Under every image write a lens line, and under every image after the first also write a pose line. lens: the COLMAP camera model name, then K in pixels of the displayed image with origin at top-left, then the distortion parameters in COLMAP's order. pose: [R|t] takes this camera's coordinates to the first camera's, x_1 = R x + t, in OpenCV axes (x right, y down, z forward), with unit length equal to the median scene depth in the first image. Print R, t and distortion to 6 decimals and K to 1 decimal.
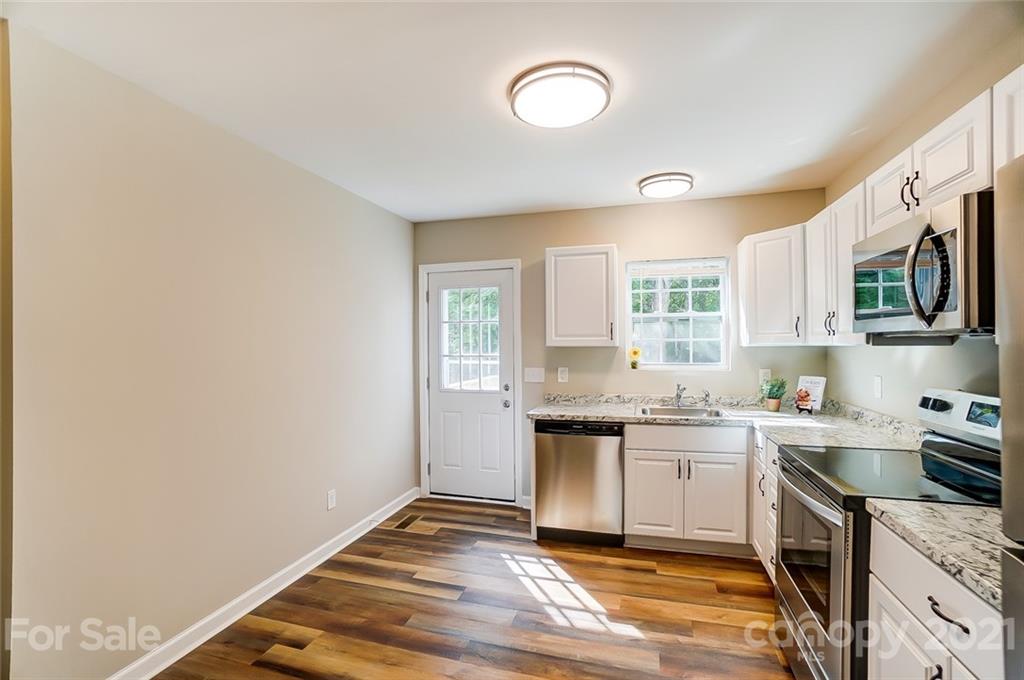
lens RADIAL K [[461.9, 0, 509.0], [0, 461.9, 347.8], [0, 0, 1]] dist [-0.050293, 0.015650]
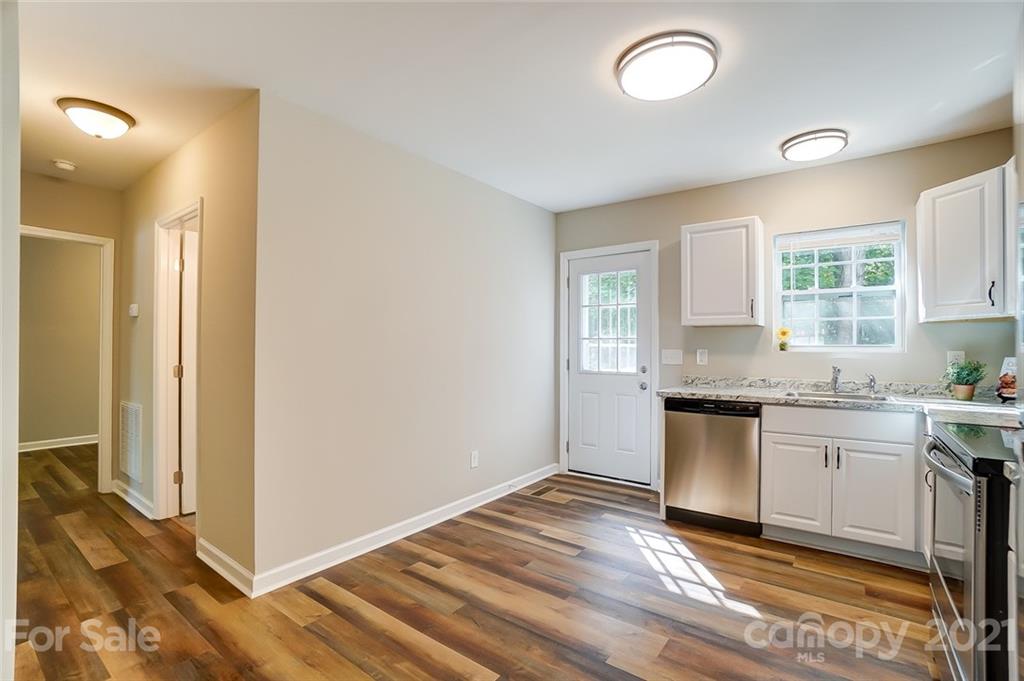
lens RADIAL K [[461.9, 0, 509.2], [0, 461.9, 346.8], [0, 0, 1]] dist [-0.050293, 0.015650]
pose [[0.938415, 0.009708, -0.345374, 0.087381], [-0.011324, 0.999932, -0.002661, 0.055986], [0.345325, 0.006408, 0.938461, -0.051379]]
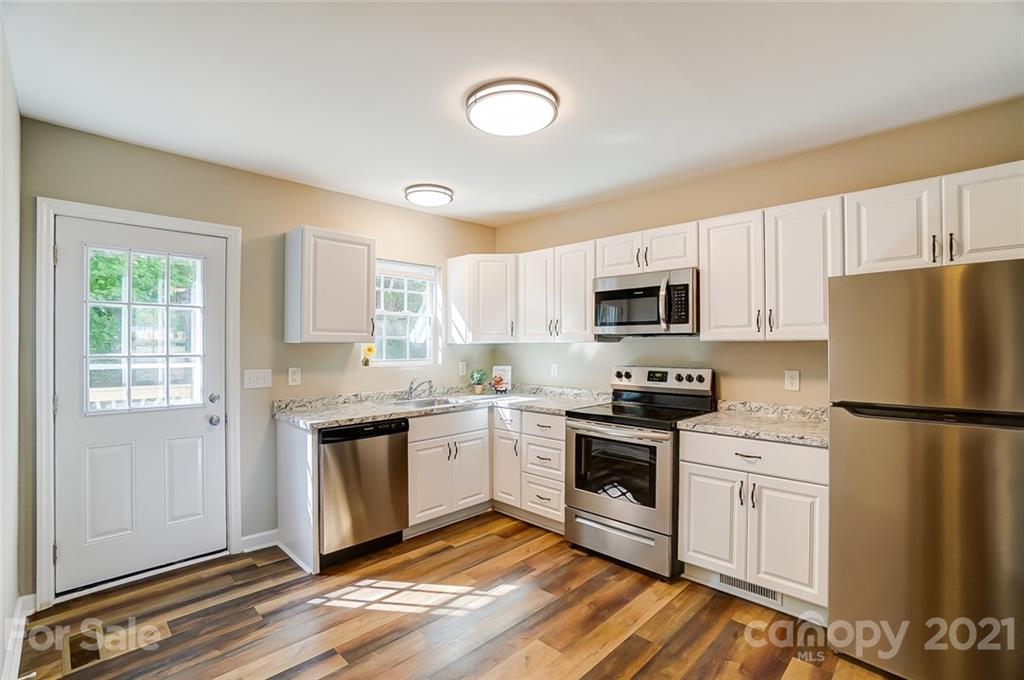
lens RADIAL K [[461.9, 0, 508.4], [0, 461.9, 346.1], [0, 0, 1]] dist [-0.050293, 0.015650]
pose [[0.474782, 0.004376, 0.880093, -0.548365], [0.004165, 0.999965, -0.007219, 0.013685], [-0.880094, 0.007093, 0.474747, 0.322221]]
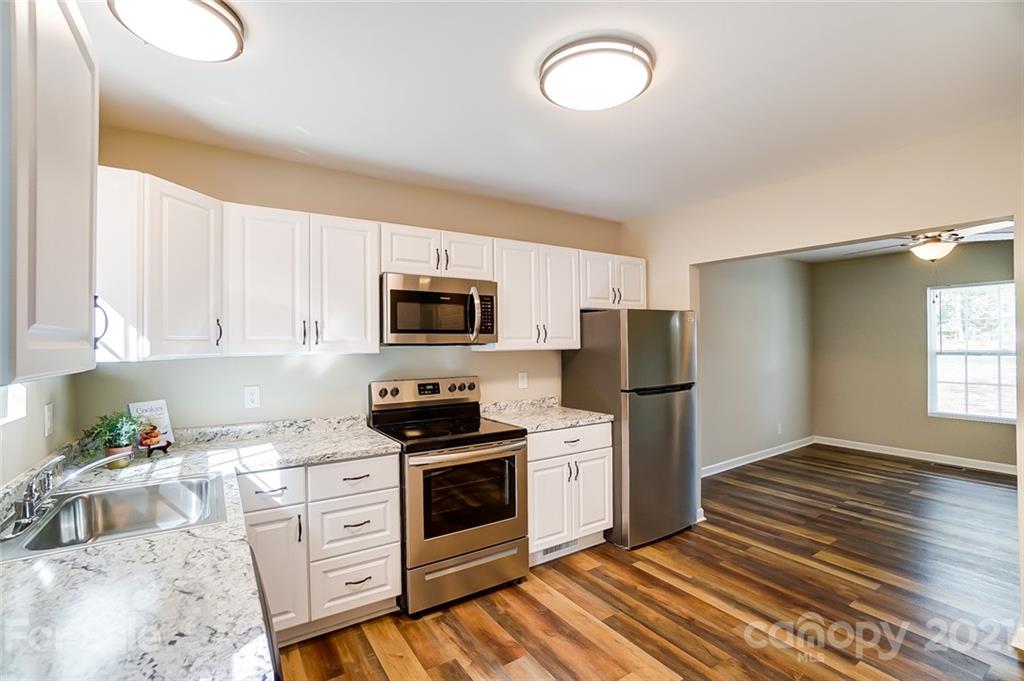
lens RADIAL K [[461.9, 0, 507.1], [0, 461.9, 346.8], [0, 0, 1]] dist [-0.050293, 0.015650]
pose [[-0.761739, 0.006379, 0.647853, -0.214677], [0.017285, 0.999796, 0.010479, -0.020191], [-0.647654, 0.019181, -0.761693, 1.172294]]
